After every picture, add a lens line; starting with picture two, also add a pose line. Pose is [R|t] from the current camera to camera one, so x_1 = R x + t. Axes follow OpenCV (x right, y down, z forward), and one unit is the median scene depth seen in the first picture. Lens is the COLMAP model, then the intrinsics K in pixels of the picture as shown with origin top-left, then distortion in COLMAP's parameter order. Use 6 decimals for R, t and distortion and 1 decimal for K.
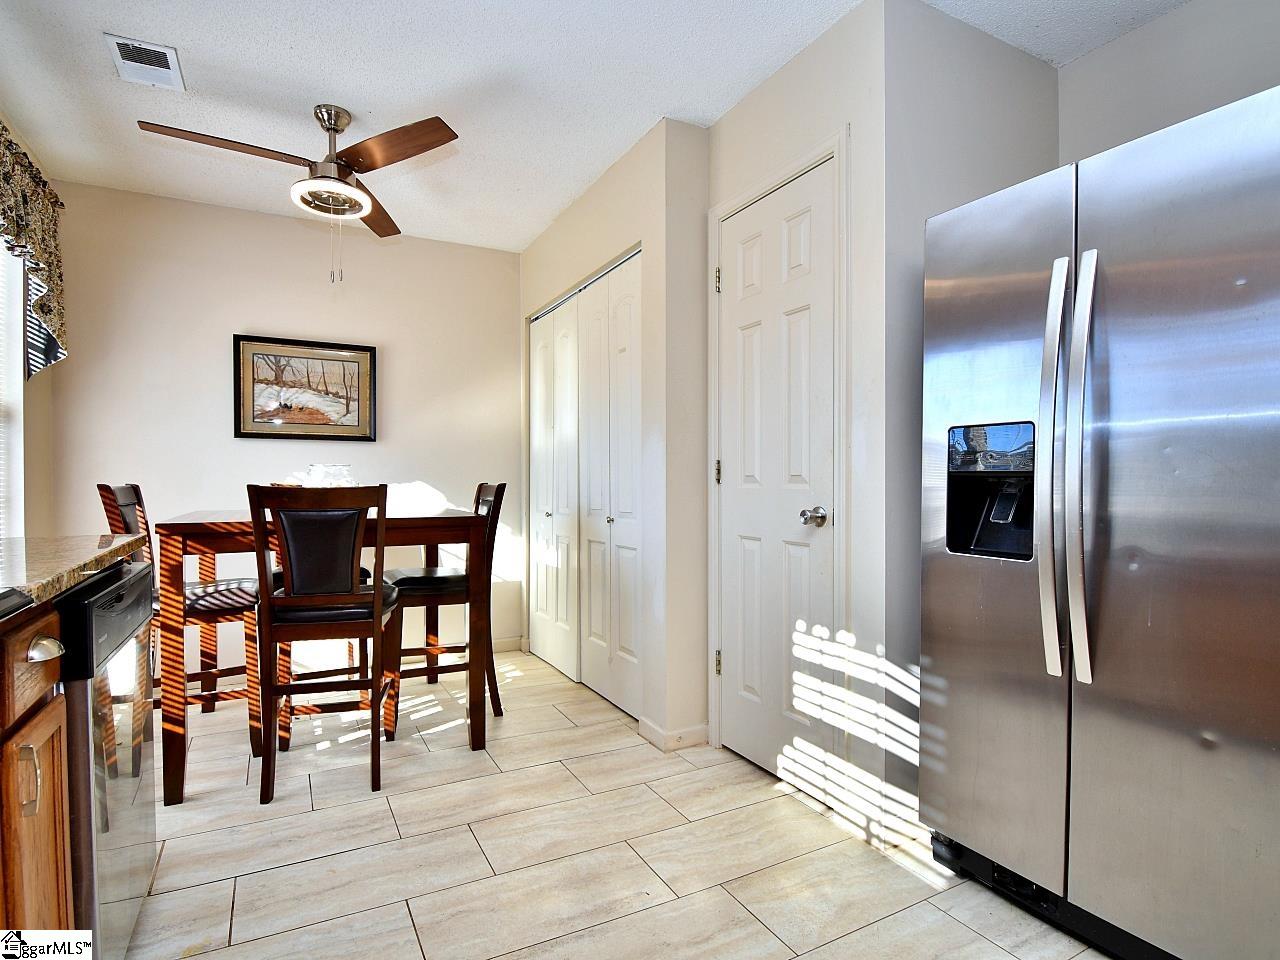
lens RADIAL K [[679.5, 0, 641.8], [0, 679.5, 485.7], [0, 0, 1]] dist [0.023446, -0.028503]
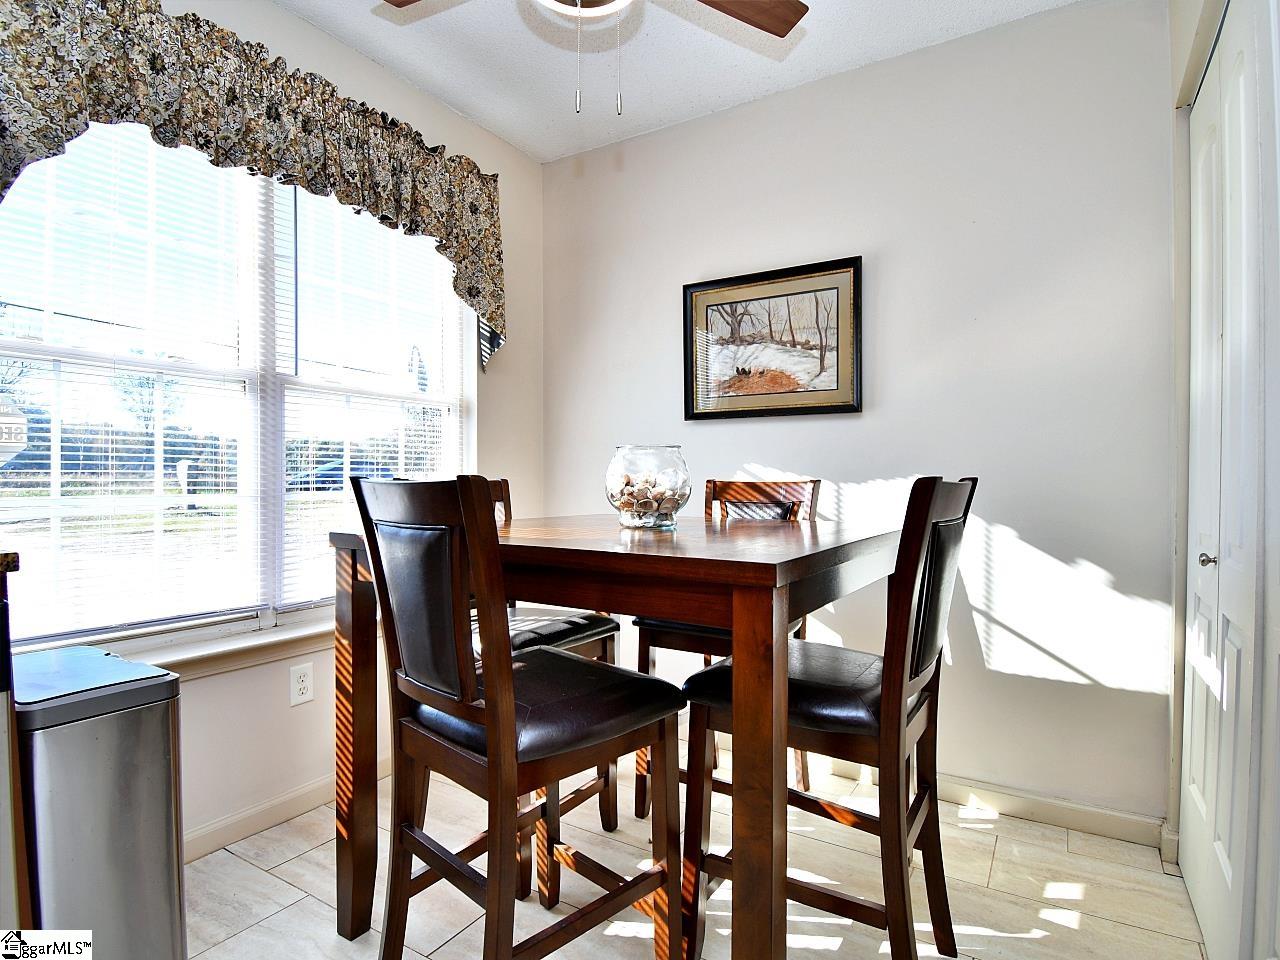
lens RADIAL K [[697.4, 0, 629.8], [0, 697.4, 482.9], [0, 0, 1]] dist [0.002572, -0.033279]
pose [[0.503297, 0.002882, -0.864109, 0.045699], [-0.009792, 0.999949, -0.002368, 0.001934], [0.864058, 0.009653, 0.503300, 0.537623]]
